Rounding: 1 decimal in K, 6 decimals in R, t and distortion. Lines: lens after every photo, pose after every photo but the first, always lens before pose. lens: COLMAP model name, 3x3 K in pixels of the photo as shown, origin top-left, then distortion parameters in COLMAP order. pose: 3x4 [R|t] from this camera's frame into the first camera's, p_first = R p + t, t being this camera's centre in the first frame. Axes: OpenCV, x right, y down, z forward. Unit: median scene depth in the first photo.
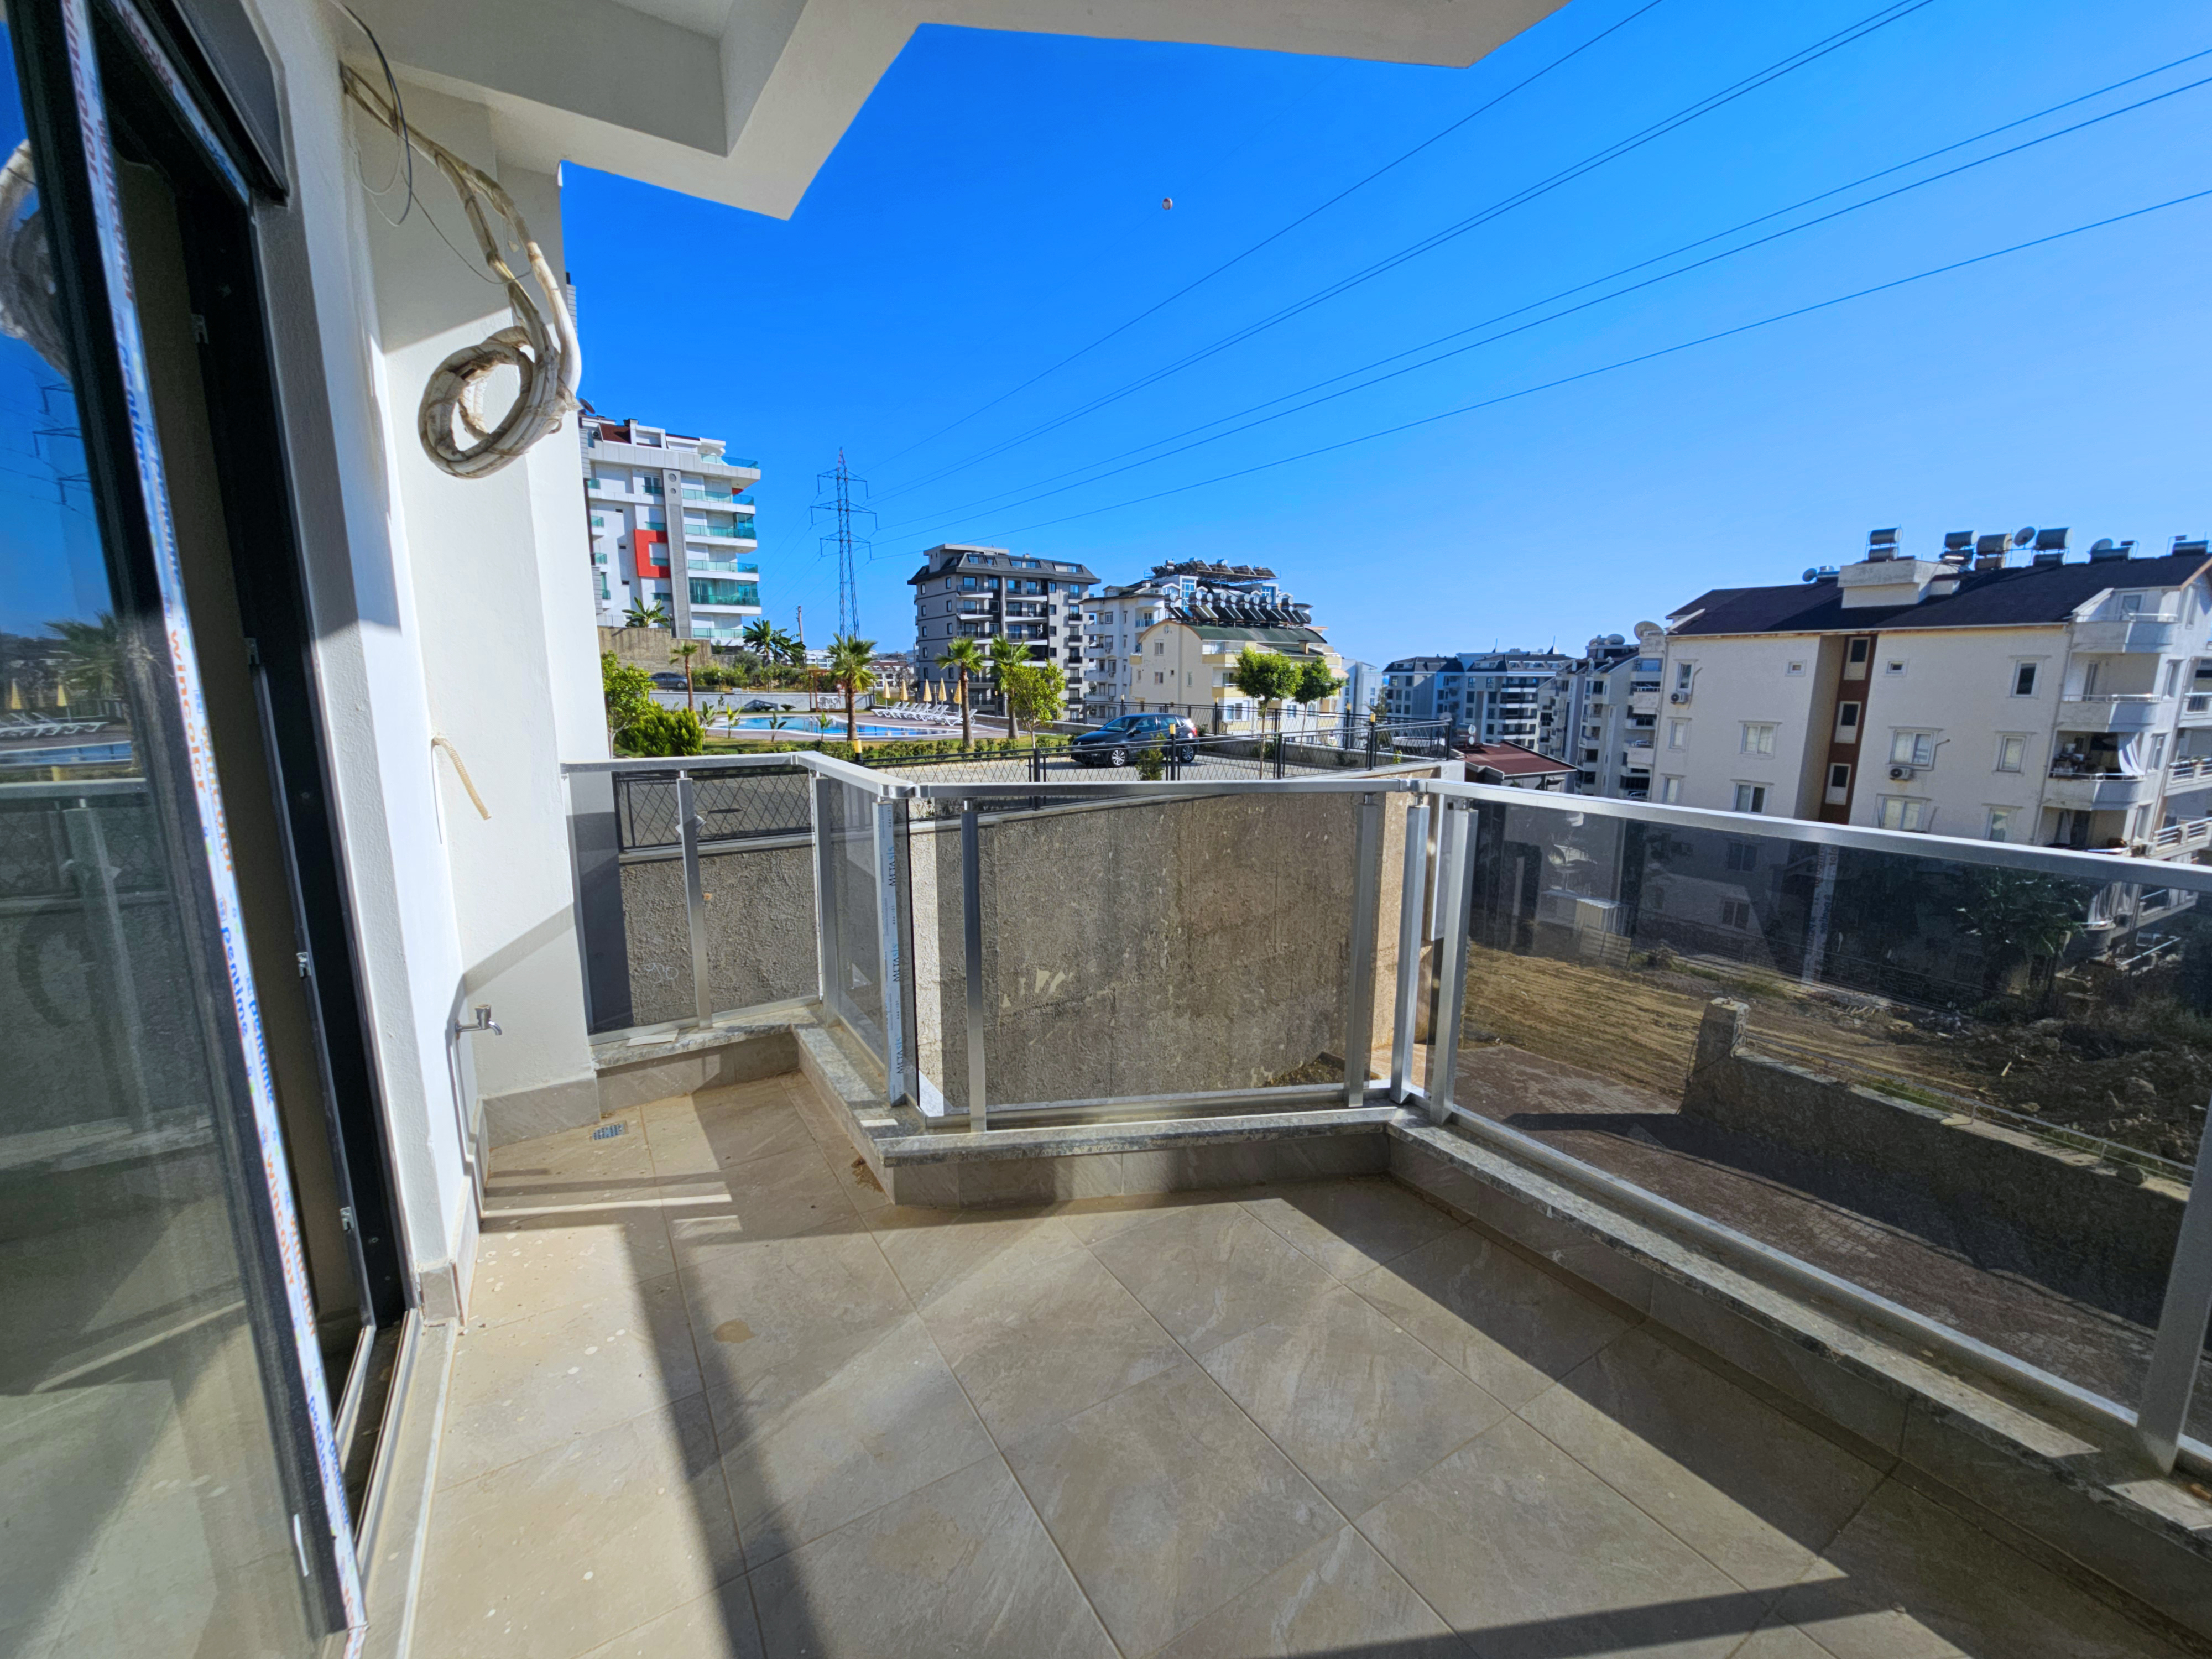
lens RADIAL K [[905.1, 0, 1108.6], [0, 905.1, 841.1], [0, 0, 1]] dist [-0.001510, -0.000081]
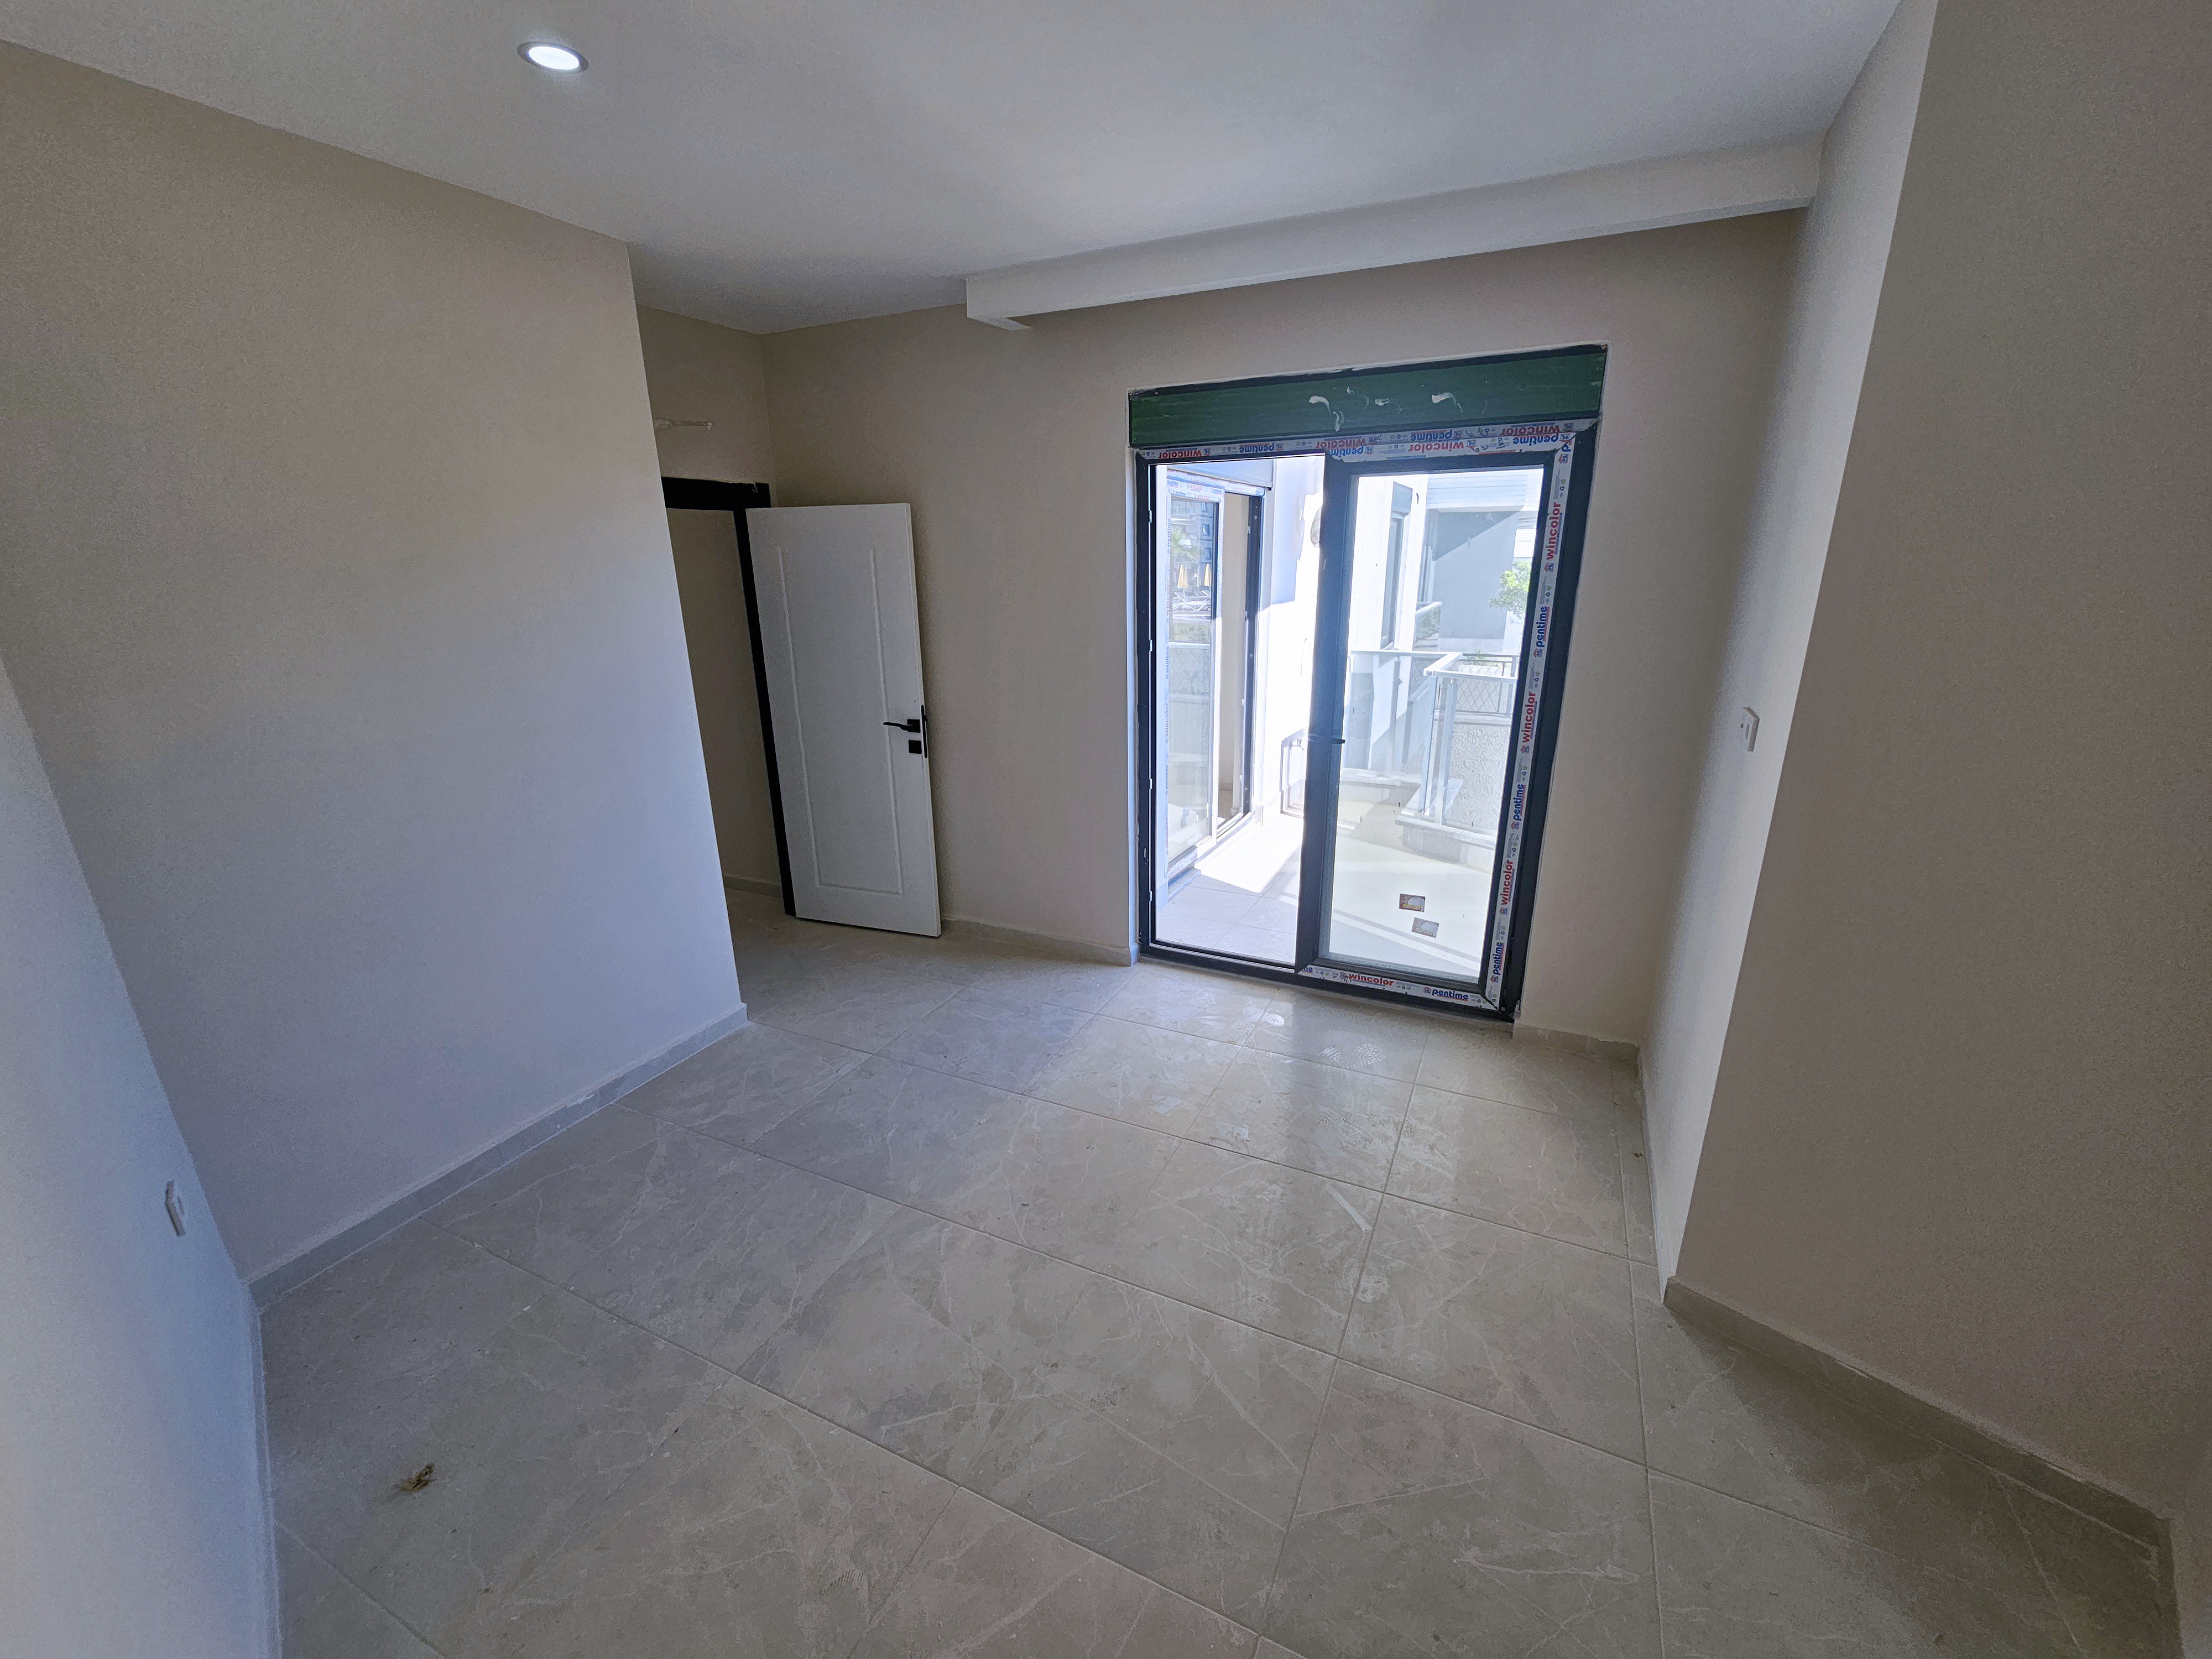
lens RADIAL K [[905.1, 0, 1108.6], [0, 905.1, 841.1], [0, 0, 1]] dist [-0.001510, -0.000081]
pose [[0.518333, 0.240419, -0.820688, 1.309509], [-0.132296, 0.970659, 0.200796, 0.009367], [0.844884, 0.004495, 0.534931, -0.936278]]
